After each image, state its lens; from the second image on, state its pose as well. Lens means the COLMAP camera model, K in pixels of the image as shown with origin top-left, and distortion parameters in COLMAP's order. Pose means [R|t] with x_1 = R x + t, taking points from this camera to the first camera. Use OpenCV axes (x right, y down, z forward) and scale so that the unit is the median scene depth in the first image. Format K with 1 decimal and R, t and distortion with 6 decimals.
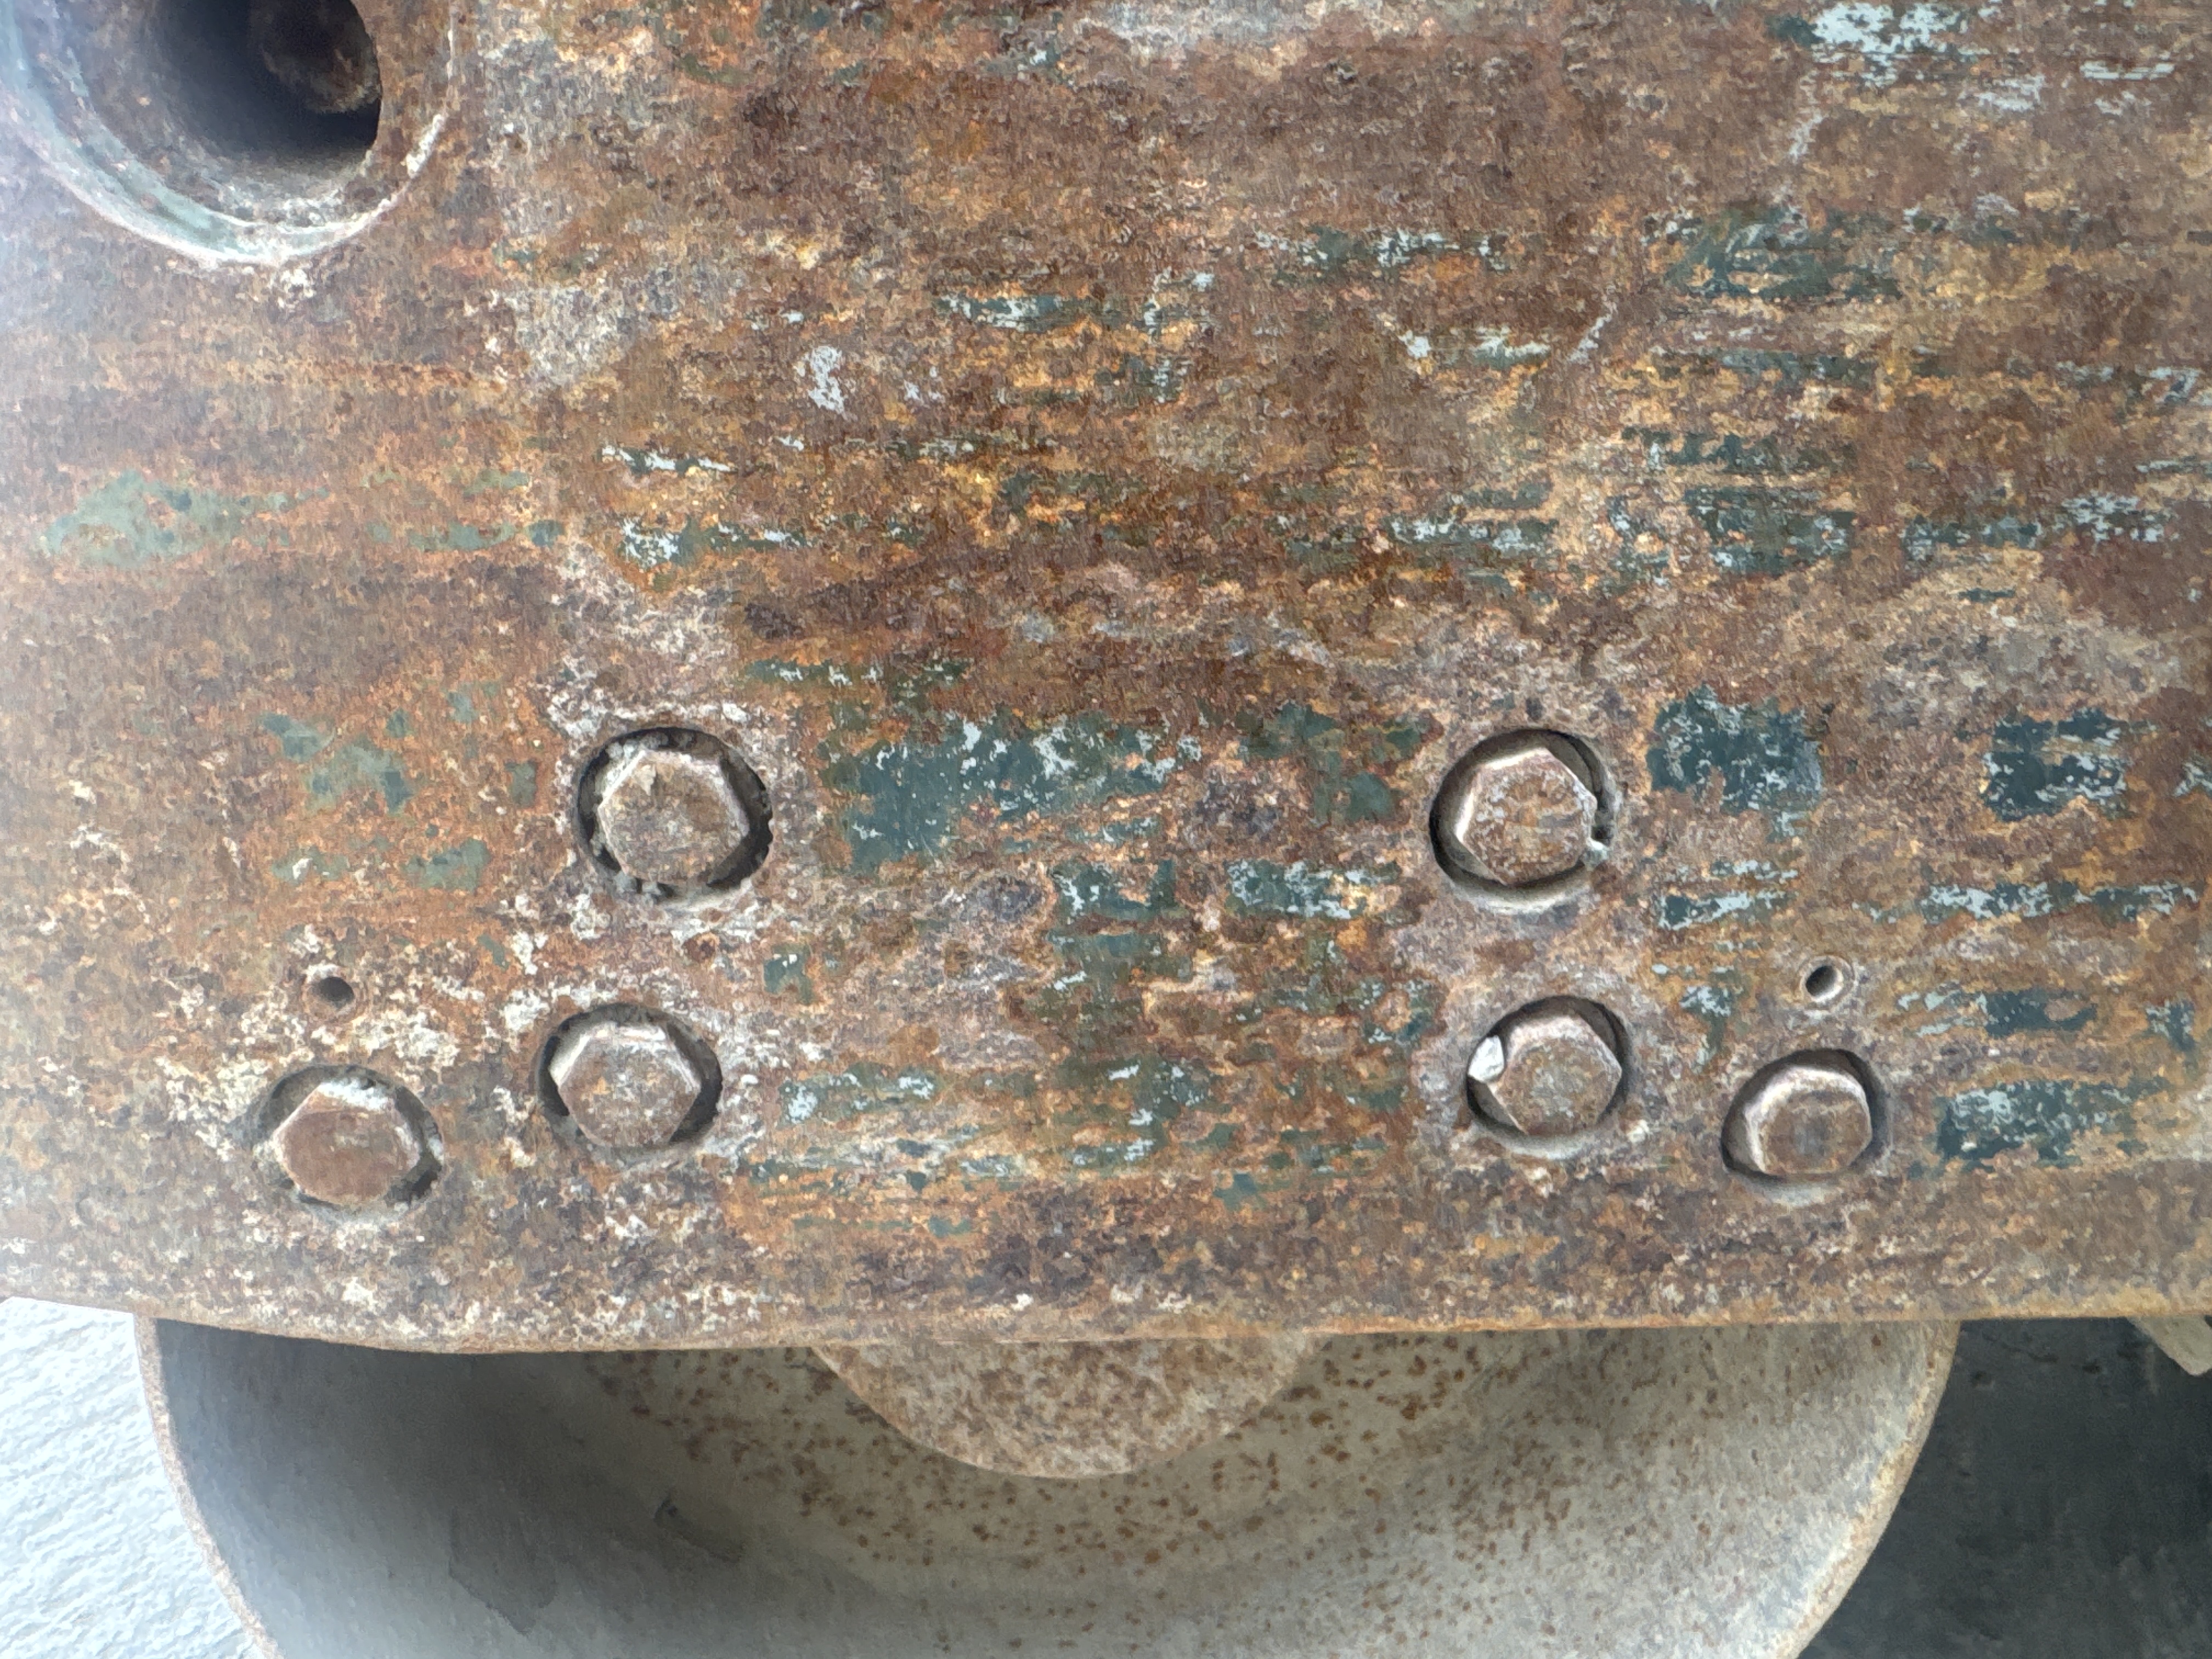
lens RADIAL K [[1568.5, 0, 1113.2], [0, 1568.5, 839.0], [0, 0, 1]] dist [0.006989, -0.021814]
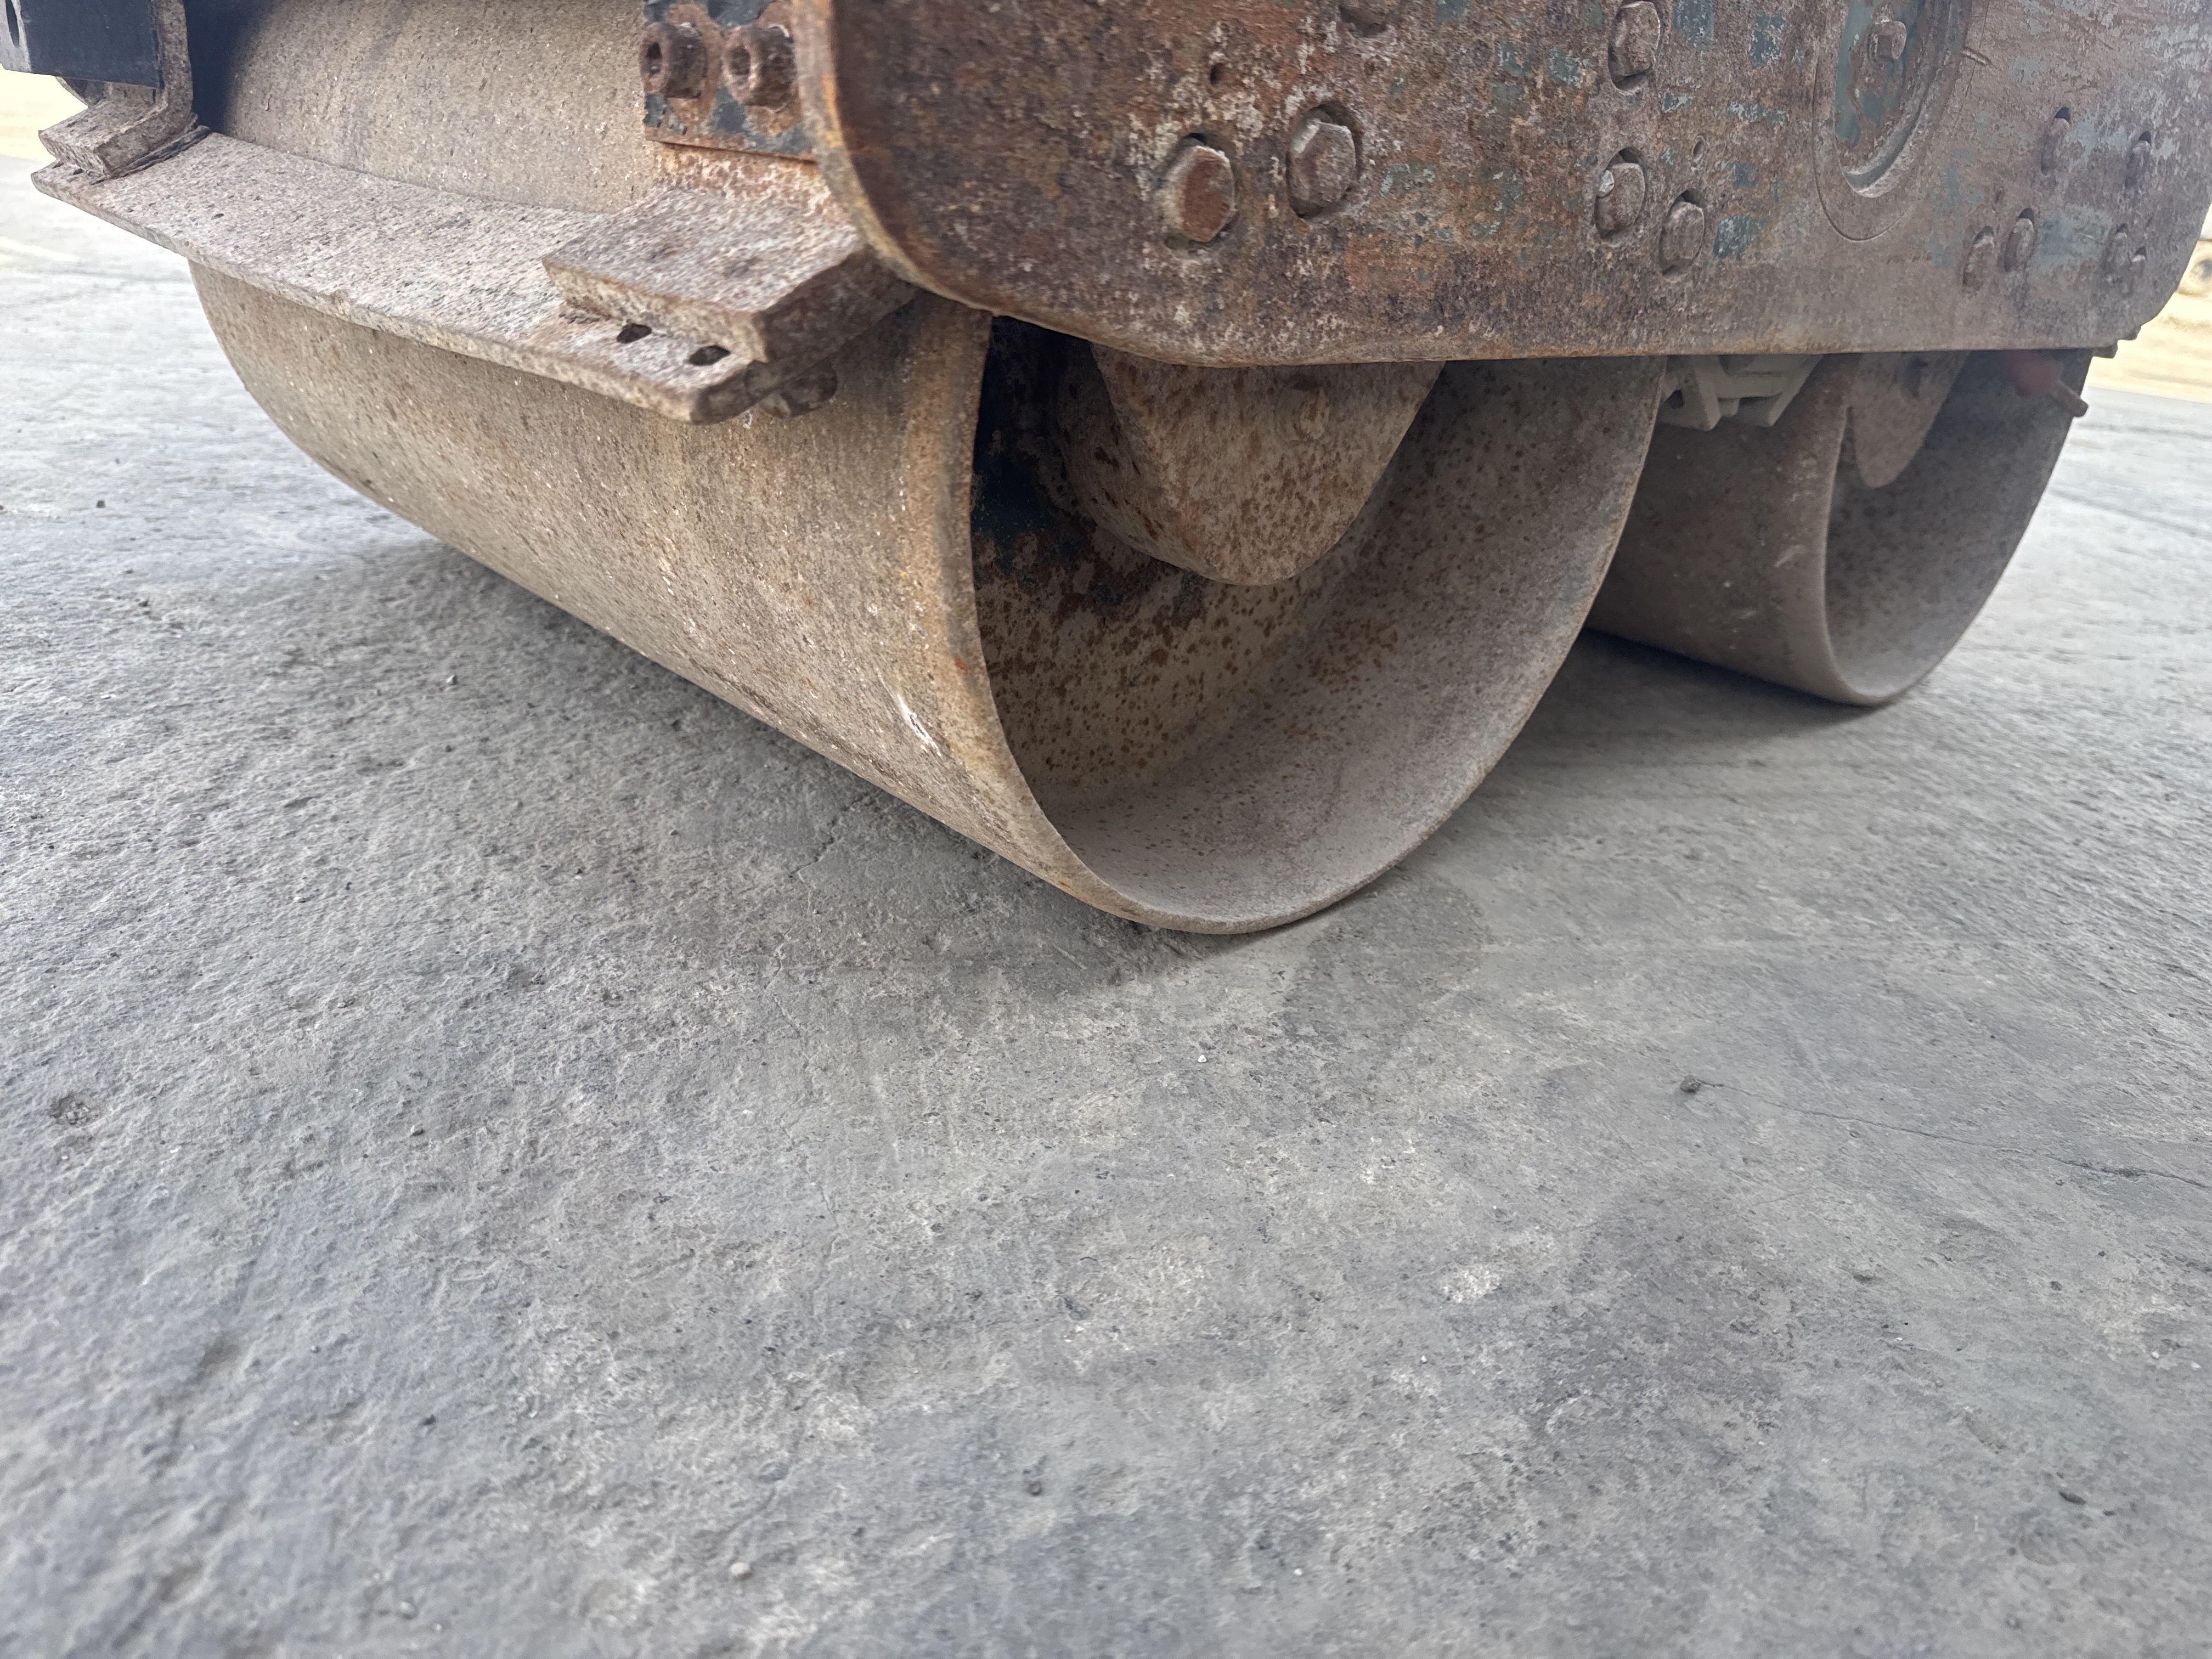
lens RADIAL K [[1568.5, 0, 1096.4], [0, 1568.5, 821.8], [0, 0, 1]] dist [0.006989, -0.021814]
pose [[0.773398, -0.199963, 0.601557, -1.606941], [0.142571, 0.979502, 0.142298, 0.561220], [-0.617681, -0.024289, 0.786054, -0.156463]]
